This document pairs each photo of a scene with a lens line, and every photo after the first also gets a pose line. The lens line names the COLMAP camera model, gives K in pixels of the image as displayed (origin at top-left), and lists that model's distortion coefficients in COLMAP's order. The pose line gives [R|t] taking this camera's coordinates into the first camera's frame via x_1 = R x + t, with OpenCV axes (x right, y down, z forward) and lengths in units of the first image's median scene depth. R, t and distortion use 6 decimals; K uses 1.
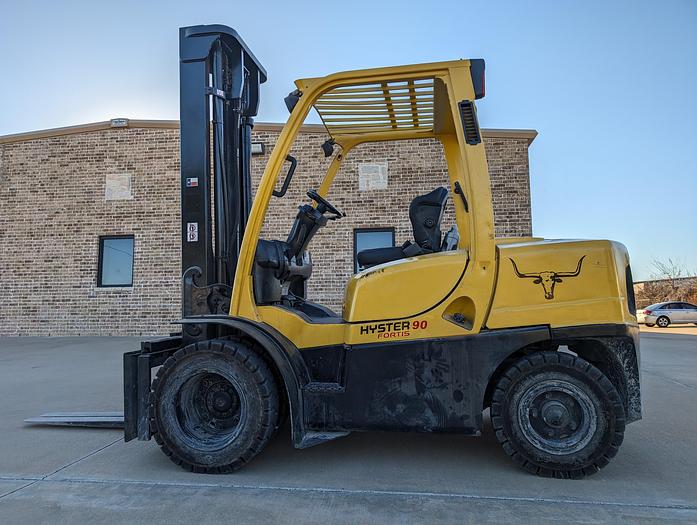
lens RADIAL K [[502.5, 0, 343.0], [0, 502.5, 260.8], [0, 0, 1]] dist [0.035903, -0.034983]
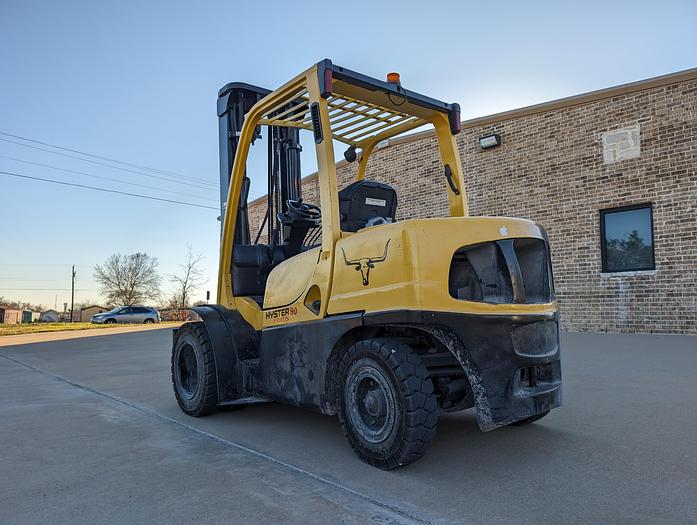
lens RADIAL K [[502.5, 0, 350.4], [0, 502.5, 267.1], [0, 0, 1]] dist [0.035903, -0.034983]
pose [[0.763848, -0.049780, -0.643474, 0.909632], [0.062399, 0.998046, -0.003139, 0.036673], [0.642373, -0.037754, 0.765461, 0.201944]]
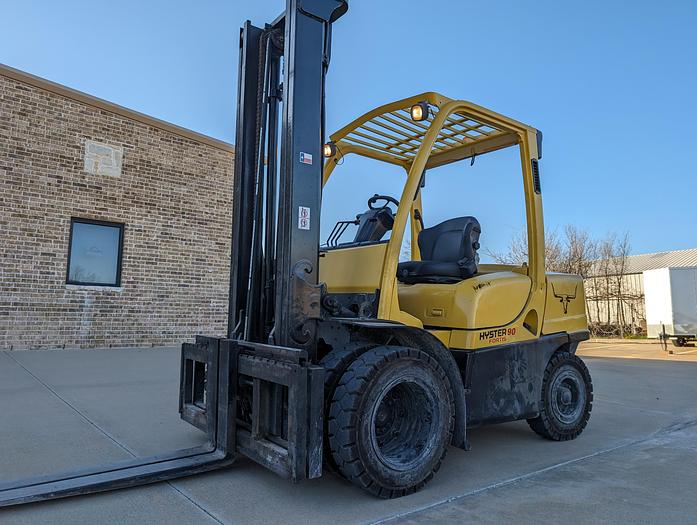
lens RADIAL K [[502.5, 0, 352.3], [0, 502.5, 260.1], [0, 0, 1]] dist [0.035903, -0.034983]
pose [[0.678413, 0.109818, 0.726427, -0.929652], [-0.089909, 0.993743, -0.066263, 0.065920], [-0.729158, -0.020358, 0.684042, 0.417302]]
